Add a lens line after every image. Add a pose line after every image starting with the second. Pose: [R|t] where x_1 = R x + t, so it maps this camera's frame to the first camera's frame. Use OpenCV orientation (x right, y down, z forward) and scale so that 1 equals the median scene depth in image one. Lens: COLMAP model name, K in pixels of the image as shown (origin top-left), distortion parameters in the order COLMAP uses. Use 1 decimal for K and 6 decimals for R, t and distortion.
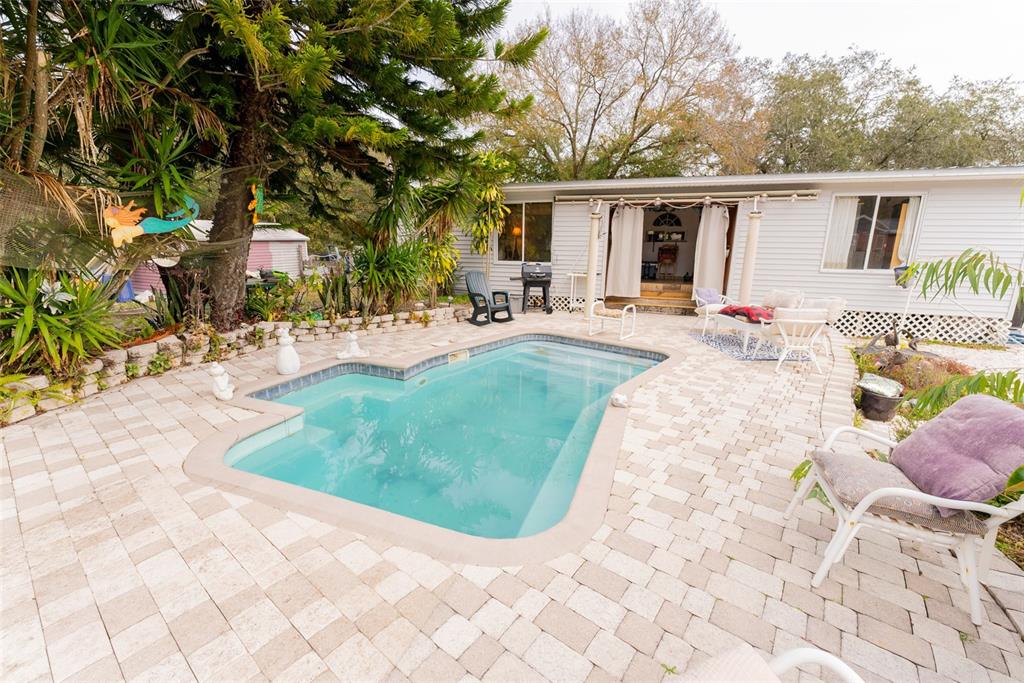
lens RADIAL K [[415.4, 0, 539.9], [0, 415.4, 322.9], [0, 0, 1]] dist [-0.002129, -0.000157]
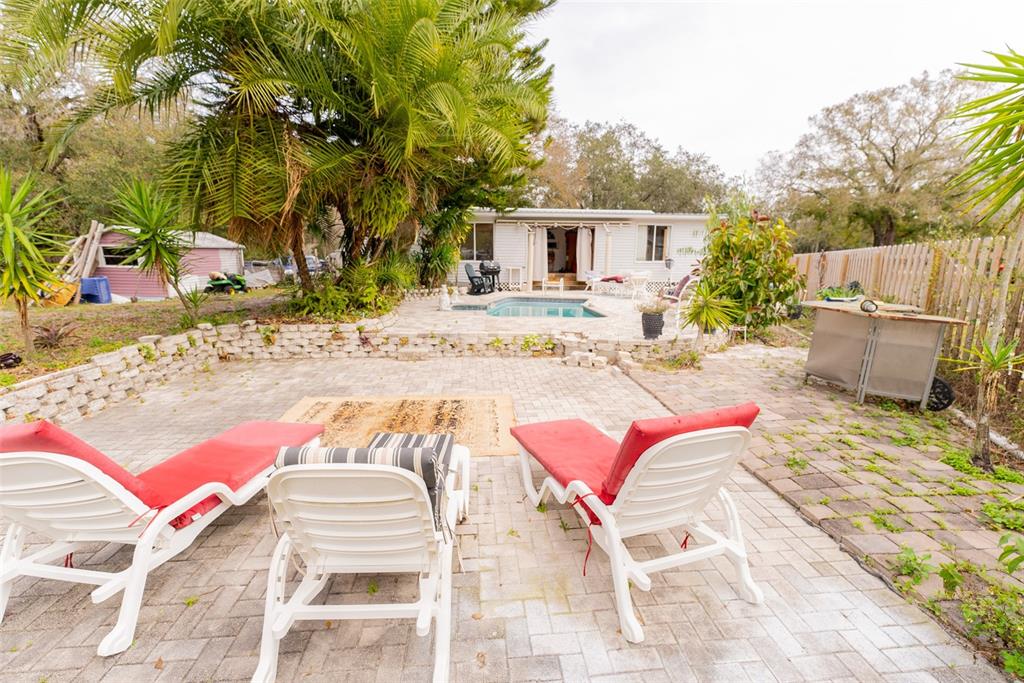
lens RADIAL K [[415.4, 0, 539.9], [0, 415.4, 322.9], [0, 0, 1]] dist [-0.002129, -0.000157]
pose [[0.905915, -0.073013, 0.417118, -0.555195], [0.085323, 0.996294, -0.010914, 0.138897], [-0.414775, 0.045477, 0.908787, -0.567432]]
